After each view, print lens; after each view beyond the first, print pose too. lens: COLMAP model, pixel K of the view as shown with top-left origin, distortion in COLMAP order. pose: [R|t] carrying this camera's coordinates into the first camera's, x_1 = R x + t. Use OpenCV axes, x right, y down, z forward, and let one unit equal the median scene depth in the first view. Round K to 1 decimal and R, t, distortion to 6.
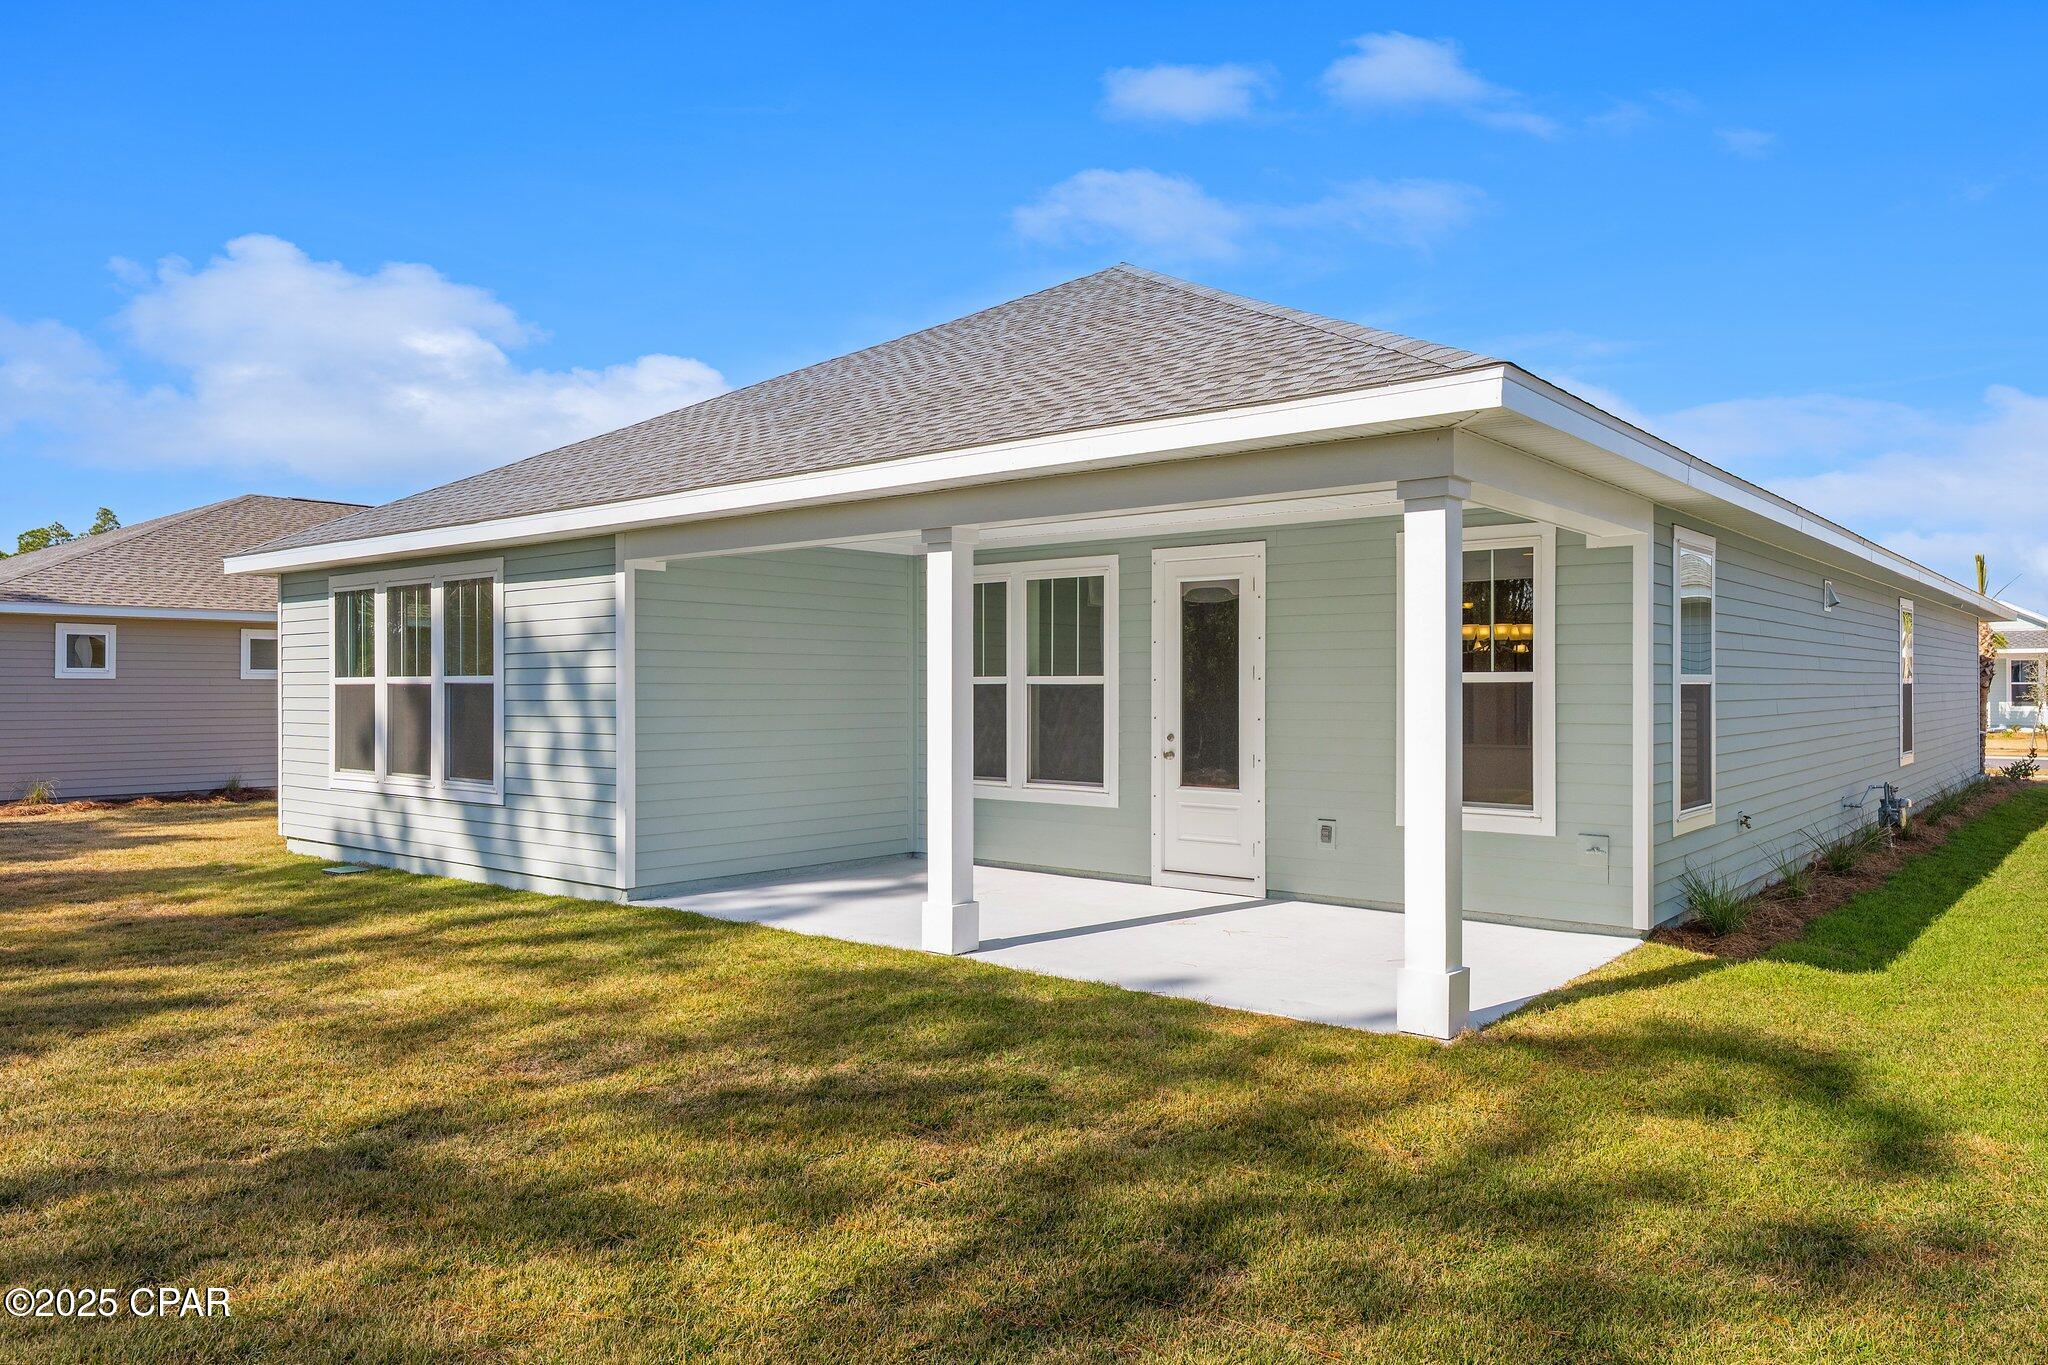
lens RADIAL K [[1395.1, 0, 1023.7], [0, 1395.1, 693.4], [0, 0, 1]] dist [0.000977, -0.000560]
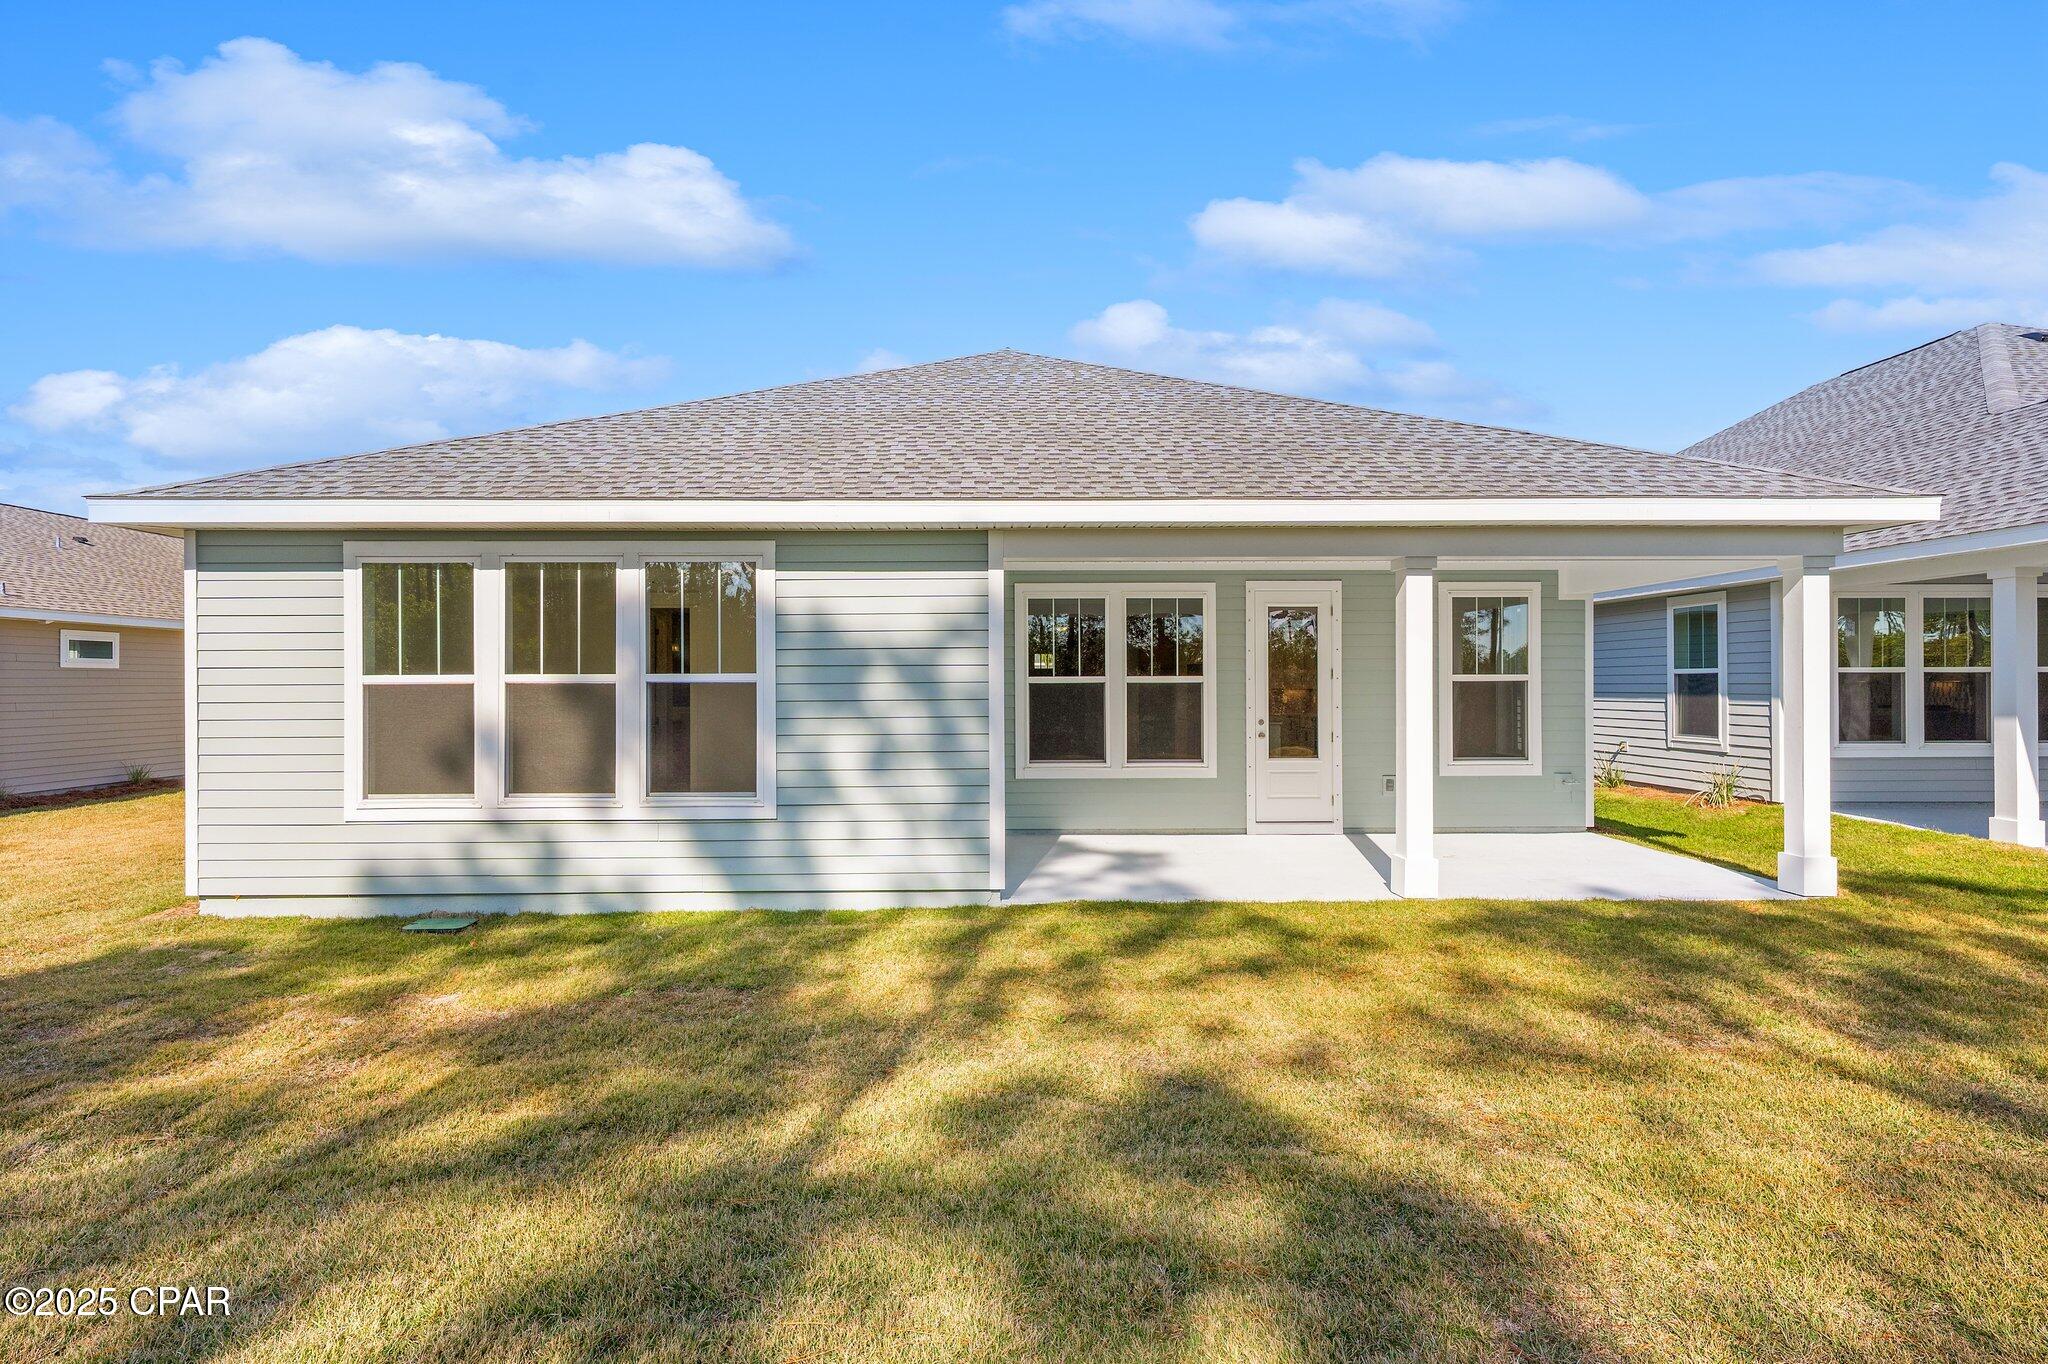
lens RADIAL K [[997.7, 0, 1025.9], [0, 997.7, 674.3], [0, 0, 1]] dist [-0.000214, -0.000326]
pose [[0.756612, 0.004984, 0.653845, -0.674760], [0.006057, 0.999875, -0.014631, -0.001695], [-0.653836, 0.015030, 0.756487, 0.414191]]
